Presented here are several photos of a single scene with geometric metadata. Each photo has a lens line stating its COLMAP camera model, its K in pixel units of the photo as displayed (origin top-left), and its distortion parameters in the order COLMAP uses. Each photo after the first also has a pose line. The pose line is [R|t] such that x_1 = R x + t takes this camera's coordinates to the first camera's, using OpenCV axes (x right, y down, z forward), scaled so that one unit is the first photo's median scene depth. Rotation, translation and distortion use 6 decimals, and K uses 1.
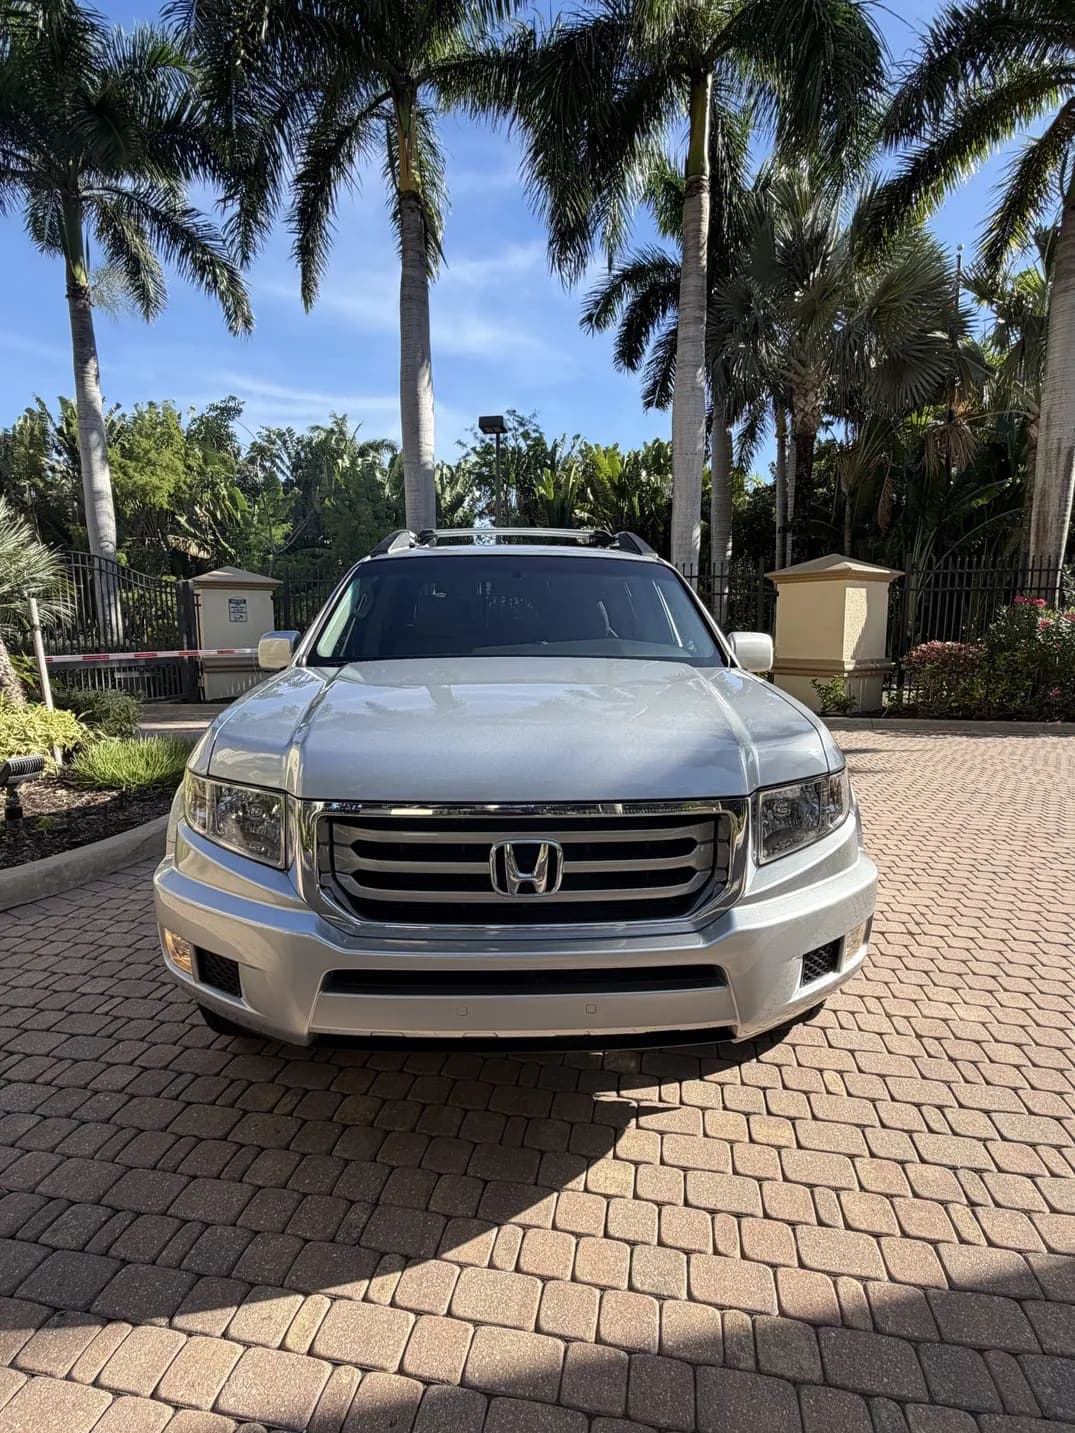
lens RADIAL K [[716.1, 0, 533.3], [0, 716.1, 716.8], [0, 0, 1]] dist [0.005145, -0.001702]
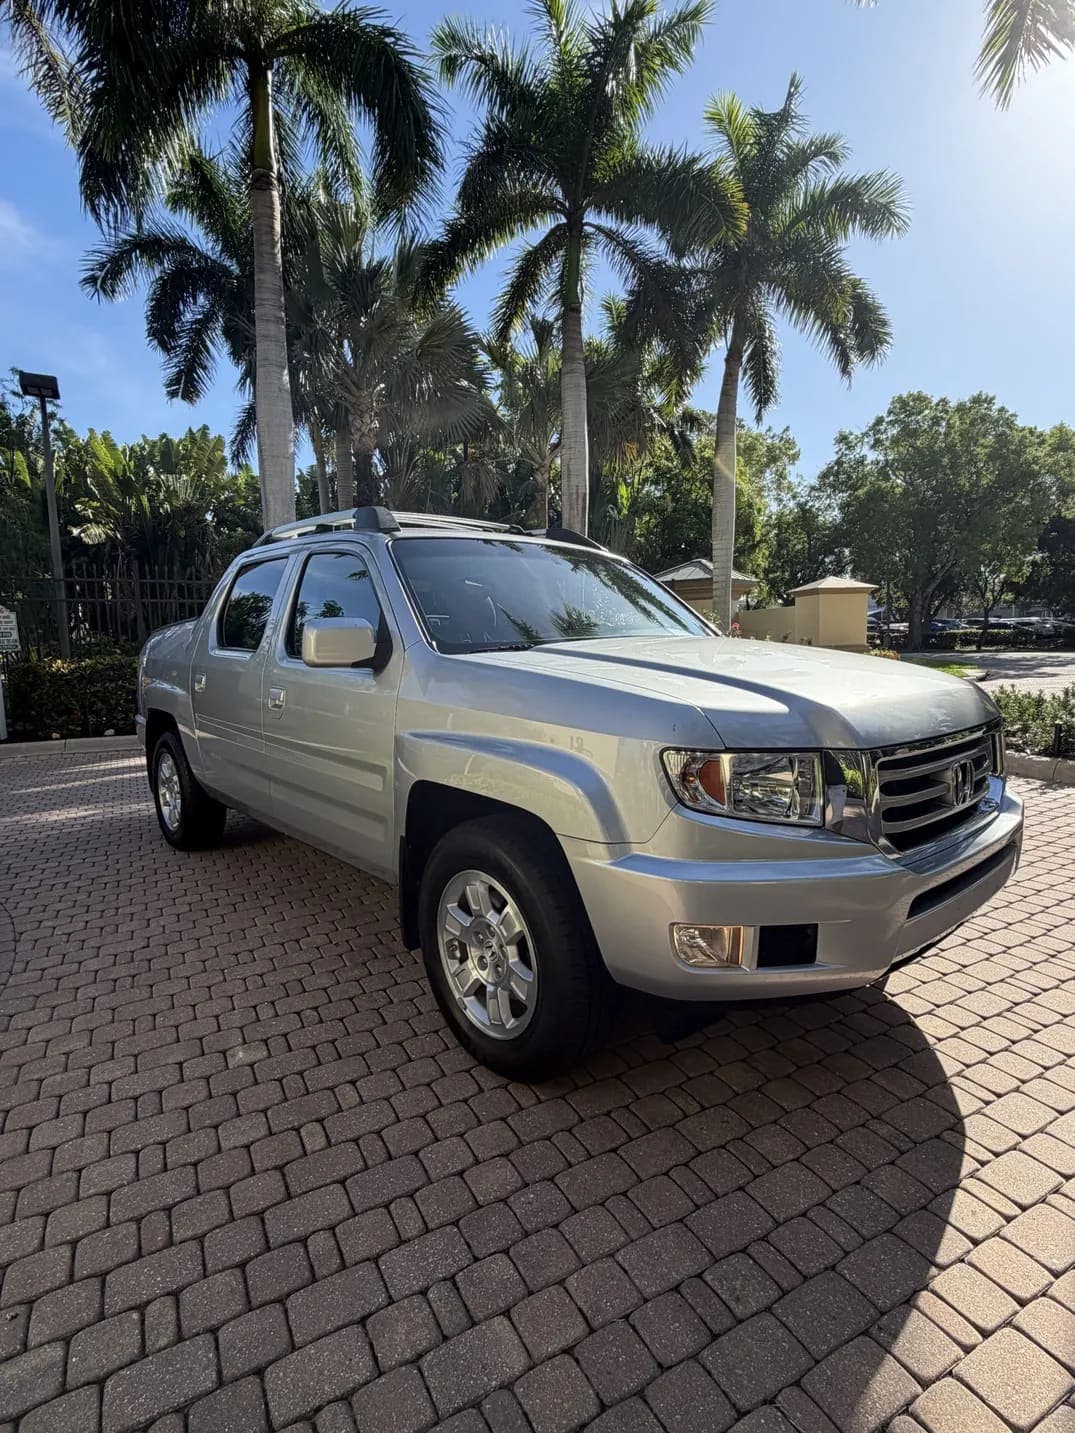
lens RADIAL K [[716.1, 0, 534.0], [0, 716.1, 718.7], [0, 0, 1]] dist [0.005145, -0.001702]
pose [[0.775430, -0.089374, 0.625076, -0.141499], [0.100282, 0.994799, 0.017834, -0.000045], [-0.623419, 0.048854, 0.780360, 0.049430]]
